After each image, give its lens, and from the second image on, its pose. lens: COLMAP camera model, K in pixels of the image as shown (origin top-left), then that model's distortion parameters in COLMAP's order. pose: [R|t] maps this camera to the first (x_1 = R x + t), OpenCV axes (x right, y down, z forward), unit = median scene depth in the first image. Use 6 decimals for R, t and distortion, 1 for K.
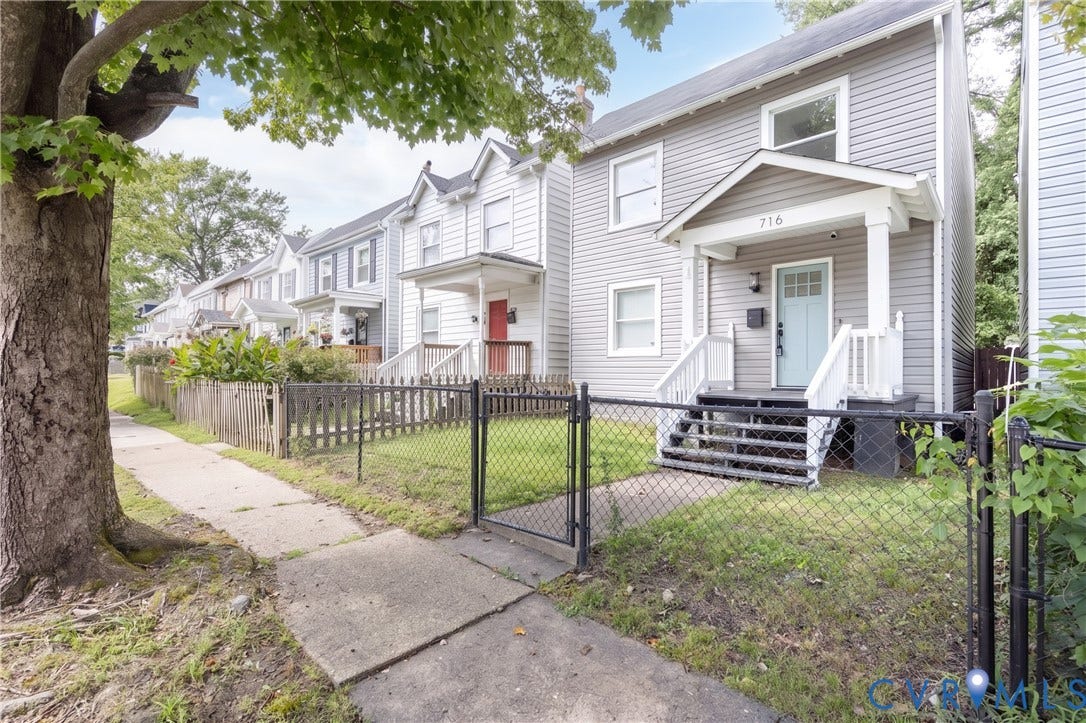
lens RADIAL K [[485.5, 0, 544.8], [0, 485.5, 367.8], [0, 0, 1]] dist [0.001045, -0.000165]
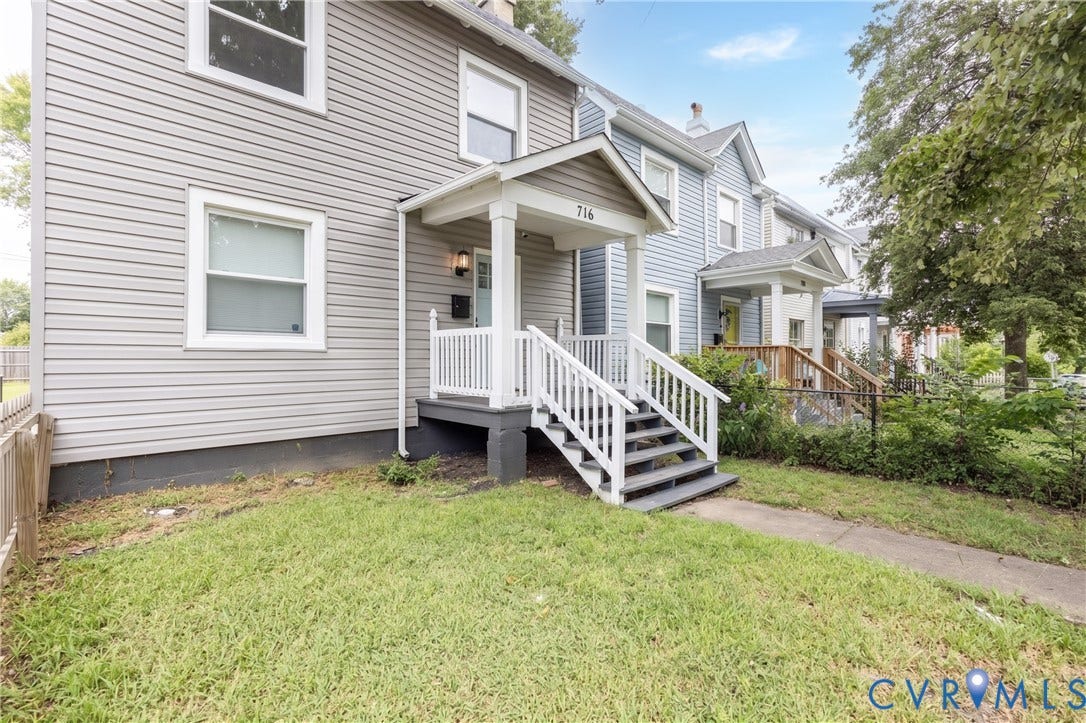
lens RADIAL K [[508.1, 0, 546.1], [0, 508.1, 351.6], [0, 0, 1]] dist [0.001191, -0.000015]
pose [[0.048482, 0.001769, 0.998823, -0.398857], [-0.007800, 0.999969, -0.001393, -0.029161], [-0.998794, -0.007723, 0.048494, 0.808098]]
